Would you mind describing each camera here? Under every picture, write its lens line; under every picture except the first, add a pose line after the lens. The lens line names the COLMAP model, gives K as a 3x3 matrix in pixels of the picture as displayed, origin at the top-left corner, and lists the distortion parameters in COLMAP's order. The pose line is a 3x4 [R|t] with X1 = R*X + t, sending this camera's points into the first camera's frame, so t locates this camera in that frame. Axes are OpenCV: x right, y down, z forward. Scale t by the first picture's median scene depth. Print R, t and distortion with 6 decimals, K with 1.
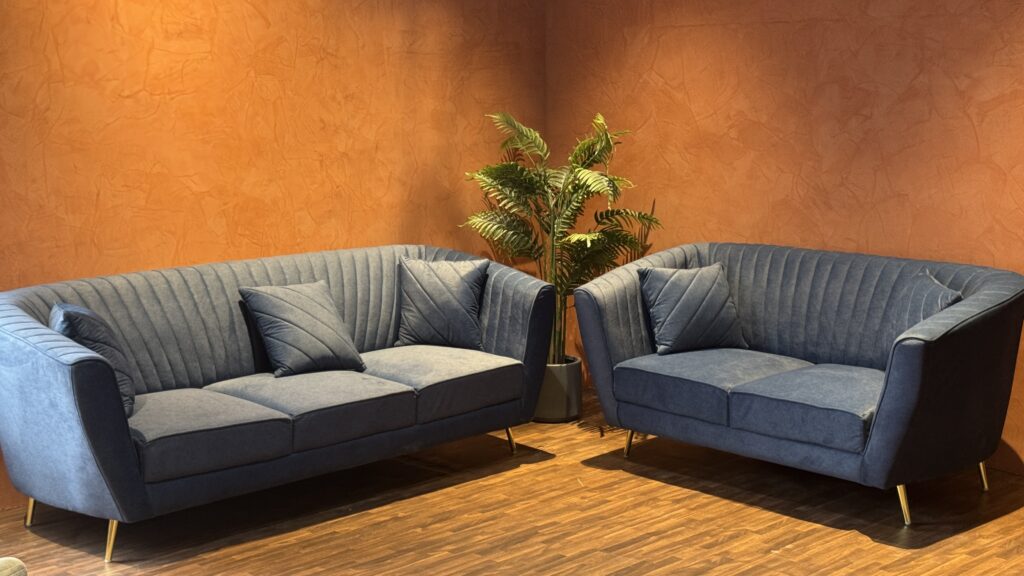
lens RADIAL K [[1355.2, 0, 510.5], [0, 1355.2, 287.6], [0, 0, 1]] dist [0.047610, 0.000000]
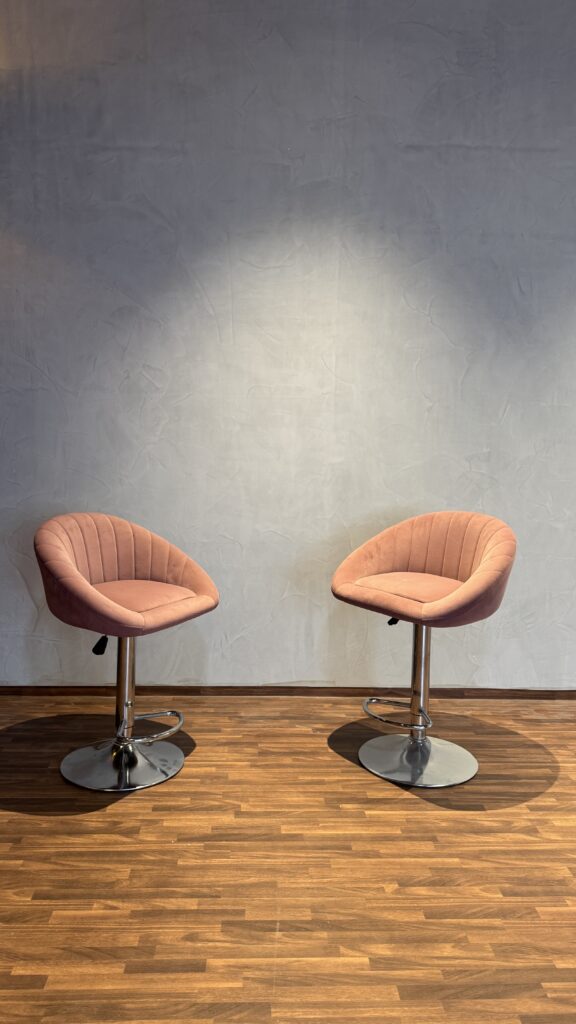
lens RADIAL K [[731.2, 0, 282.2], [0, 731.2, 512.0], [0, 0, 1]] dist [-0.001450, 0.007881]
pose [[0.744413, 0.093512, -0.661138, 0.445396], [-0.124672, 0.992198, -0.000038, -0.011420], [0.655977, 0.082453, 0.750264, 0.596183]]
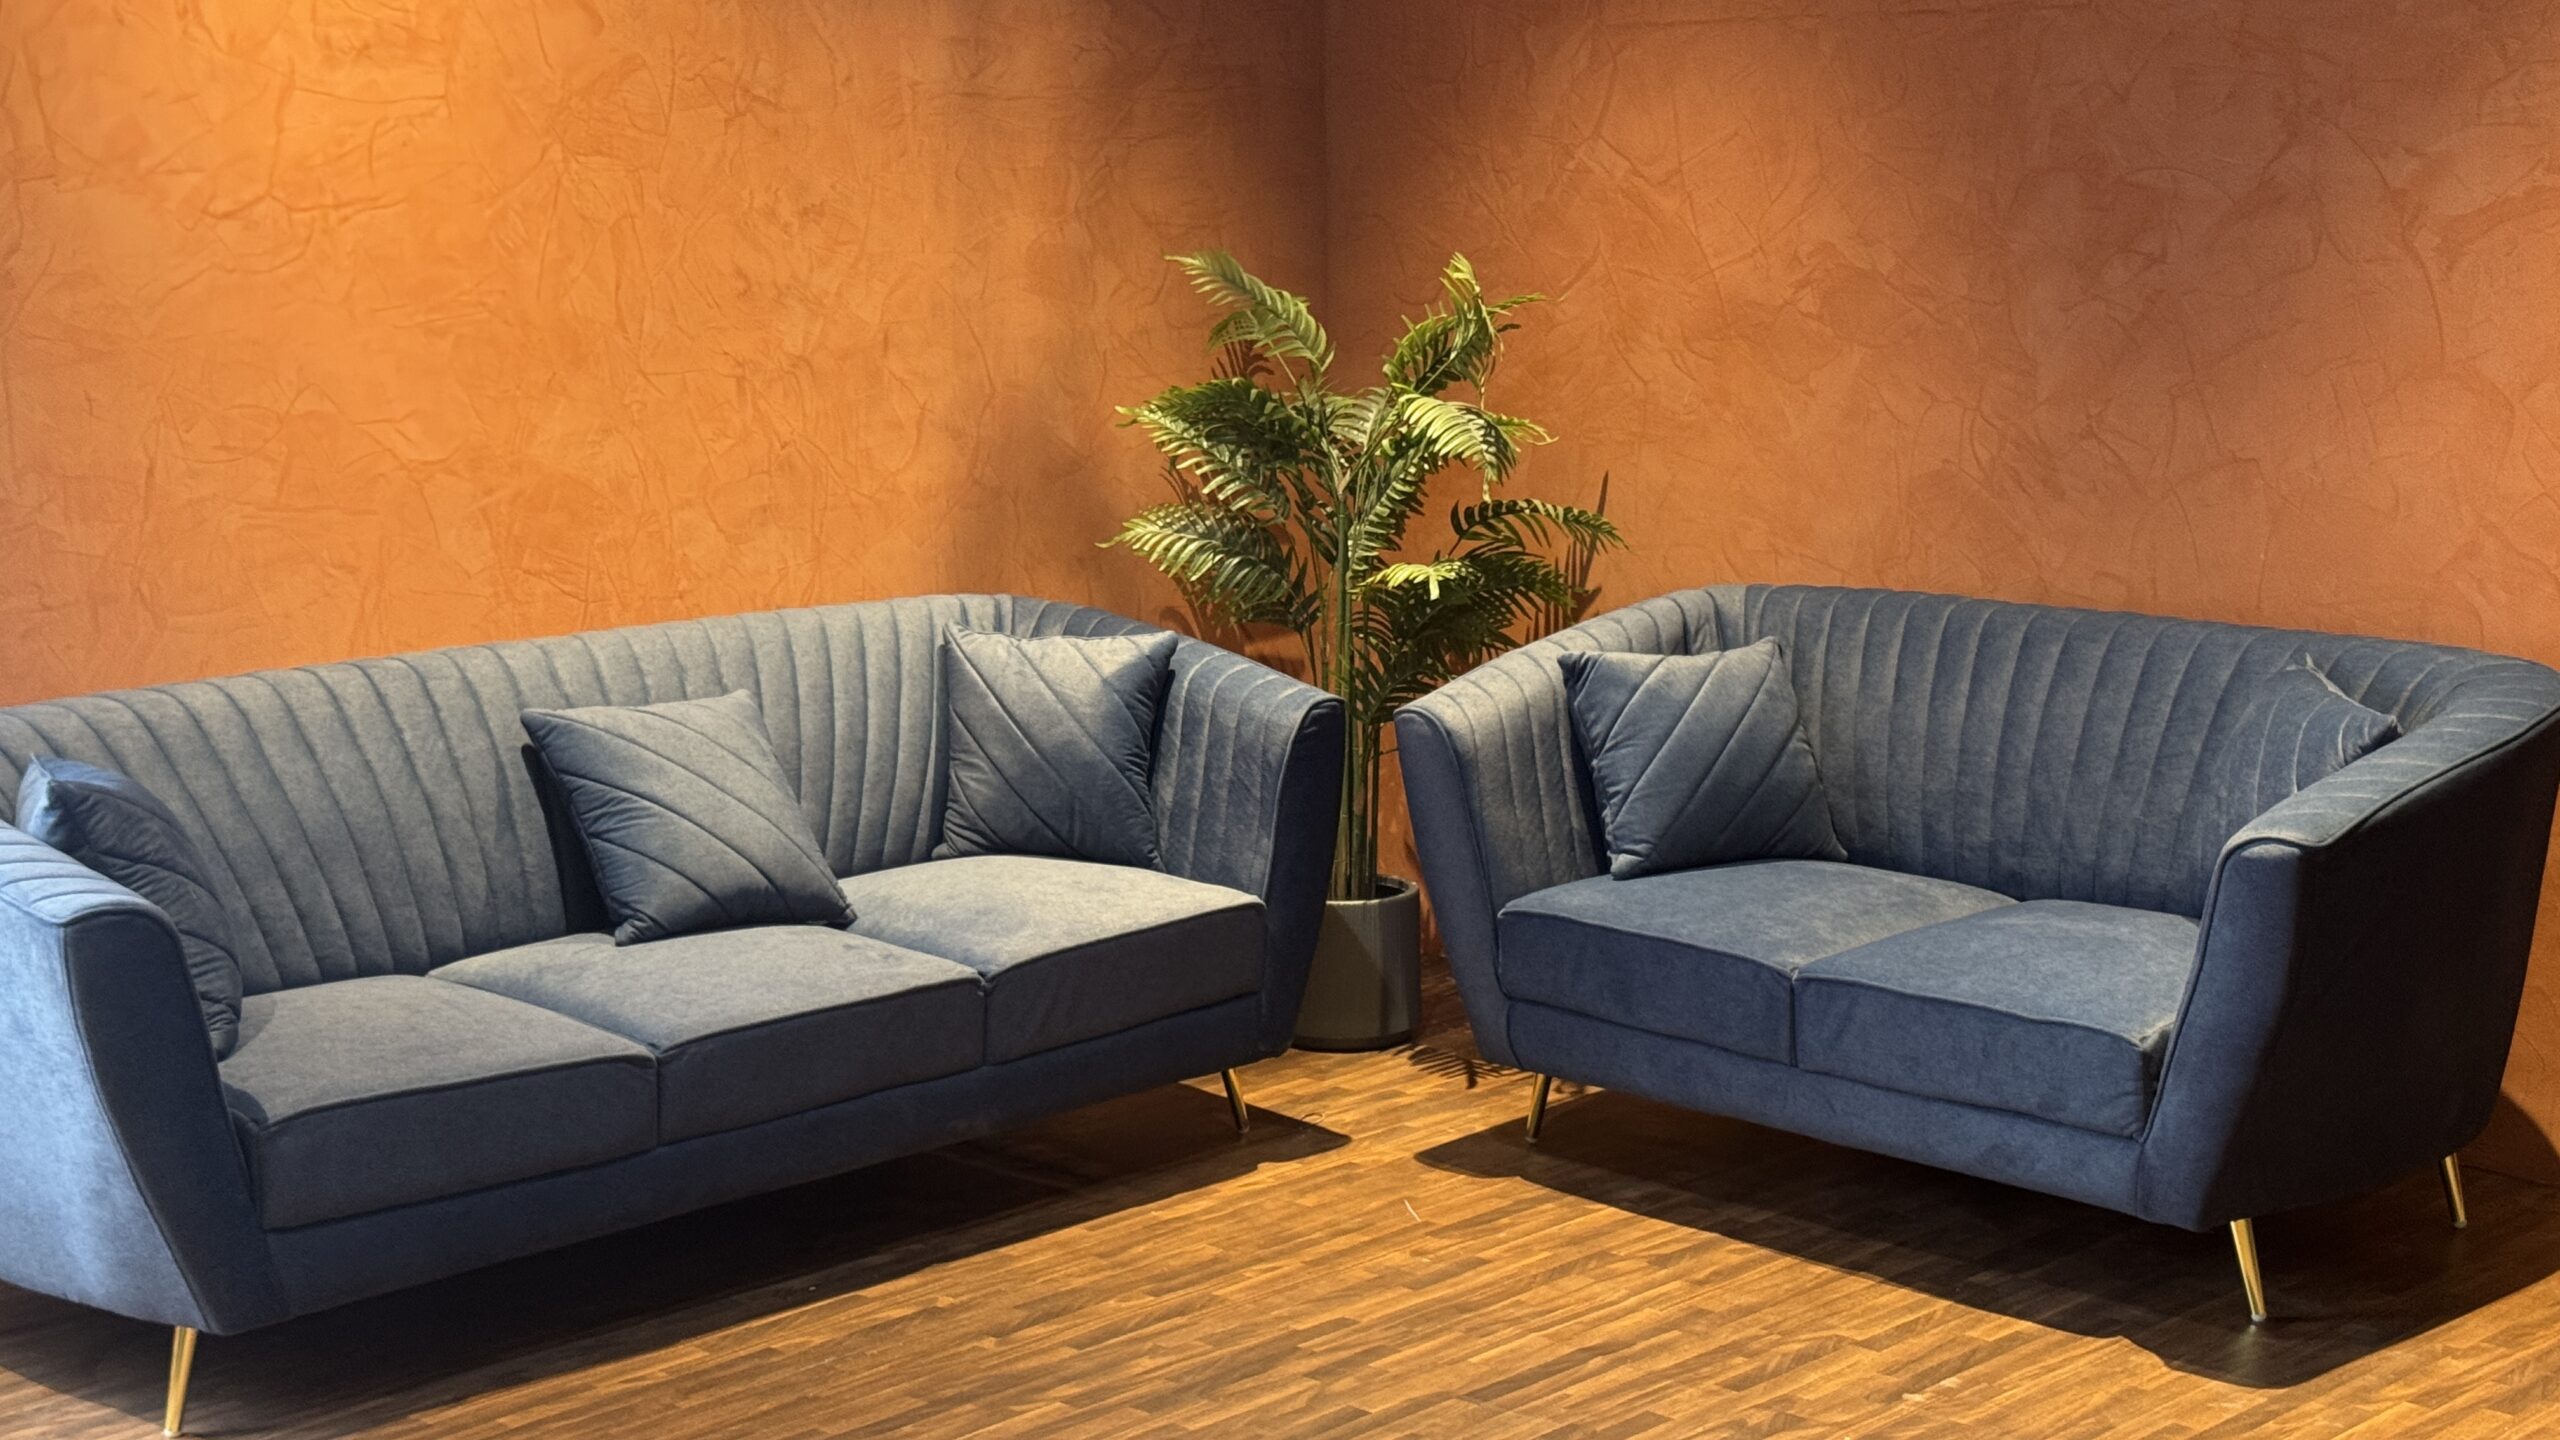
lens RADIAL K [[3387.9, 0, 1284.8], [0, 3387.9, 723.6], [0, 0, 1]] dist [0.047610, 0.000000]
pose [[0.999976, -0.005371, 0.004288, 0.012151], [0.005310, 0.999886, 0.014110, -0.009140], [-0.004363, -0.014087, 0.999891, 0.038088]]
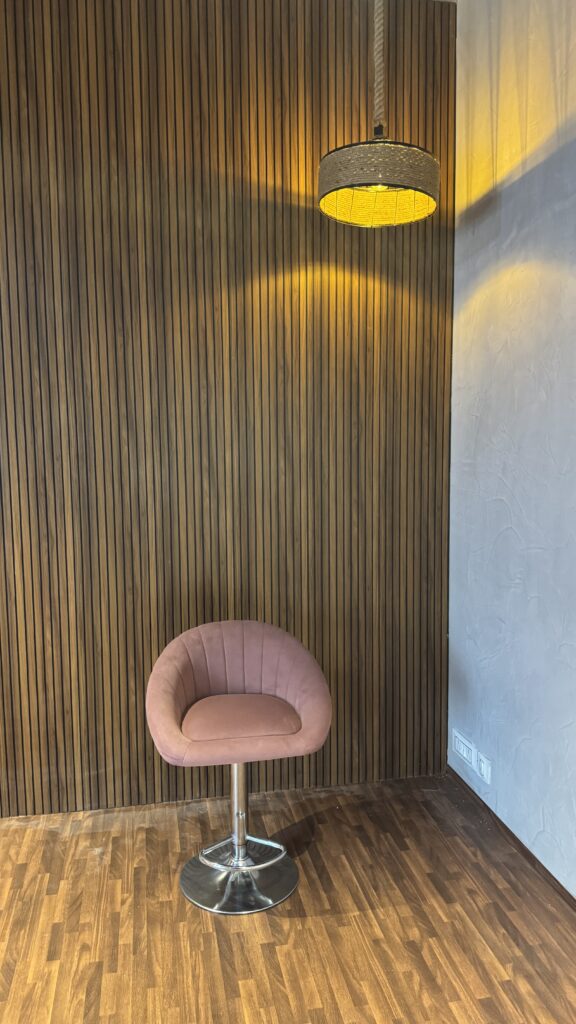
lens RADIAL K [[731.2, 0, 283.9], [0, 731.2, 511.3], [0, 0, 1]] dist [-0.001450, 0.007881]
pose [[-0.556189, 0.101291, -0.824860, 0.484149], [-0.104222, 0.976207, 0.190151, -0.163063], [0.824495, 0.191729, -0.532399, 1.093933]]
